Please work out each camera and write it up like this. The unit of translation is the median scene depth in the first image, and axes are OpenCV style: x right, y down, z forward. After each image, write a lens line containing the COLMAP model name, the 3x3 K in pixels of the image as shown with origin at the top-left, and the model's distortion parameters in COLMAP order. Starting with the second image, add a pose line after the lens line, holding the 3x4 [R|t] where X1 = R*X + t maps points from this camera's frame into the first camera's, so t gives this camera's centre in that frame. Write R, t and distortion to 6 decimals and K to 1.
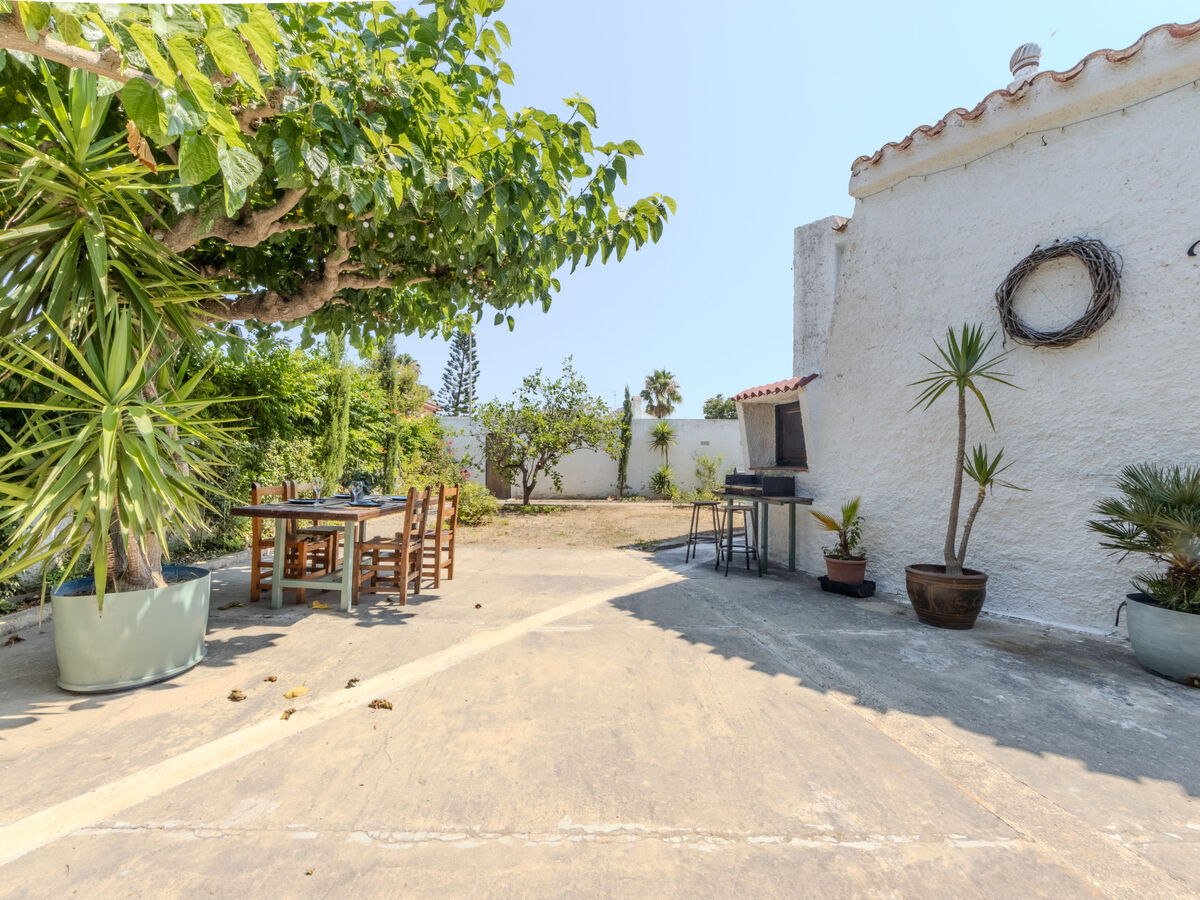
lens RADIAL K [[521.6, 0, 605.9], [0, 521.6, 456.7], [0, 0, 1]] dist [0.000820, -0.000617]
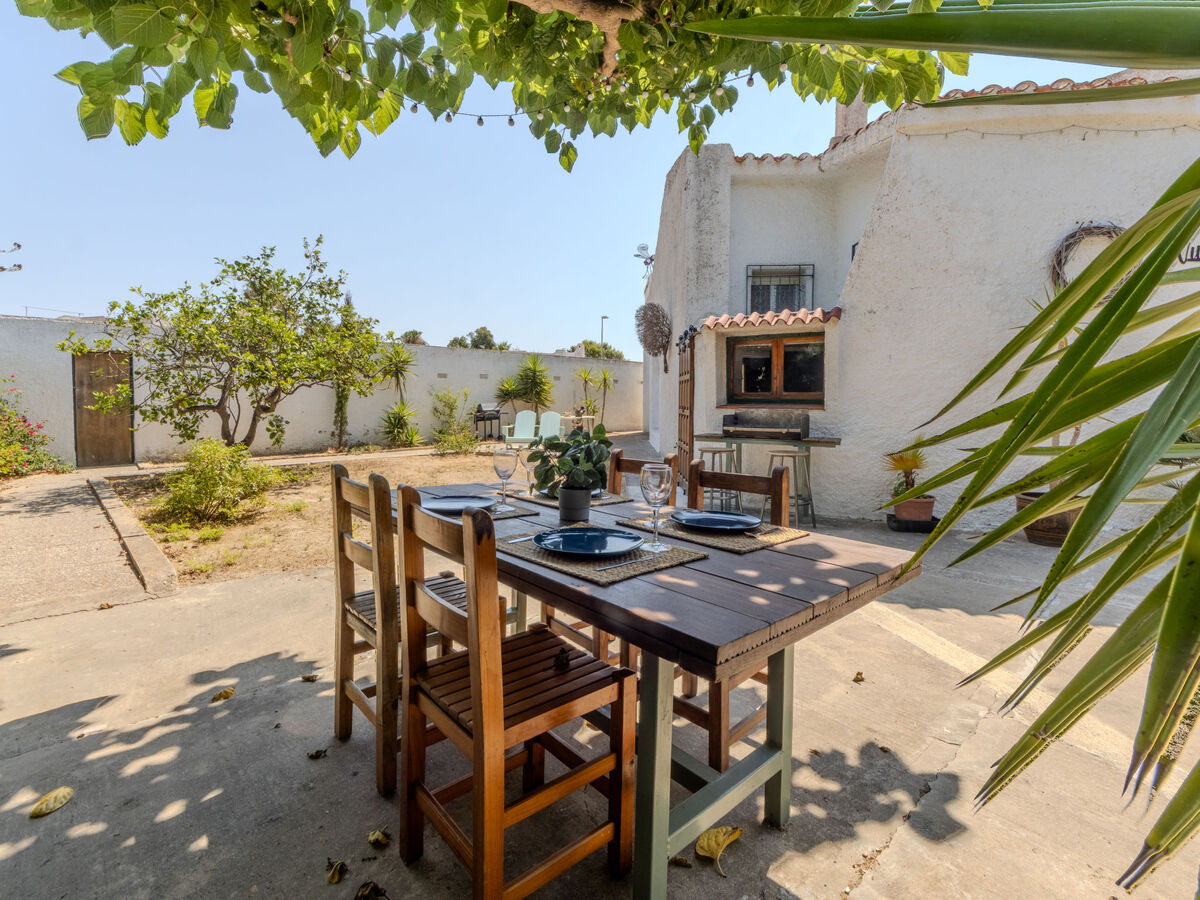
lens RADIAL K [[536.8, 0, 590.5], [0, 536.8, 414.3], [0, 0, 1]] dist [0.001164, -0.000799]
pose [[0.731072, -0.028085, 0.681722, -0.569644], [-0.002364, 0.999042, 0.043693, -0.005019], [-0.682296, -0.033554, 0.730306, 0.551517]]
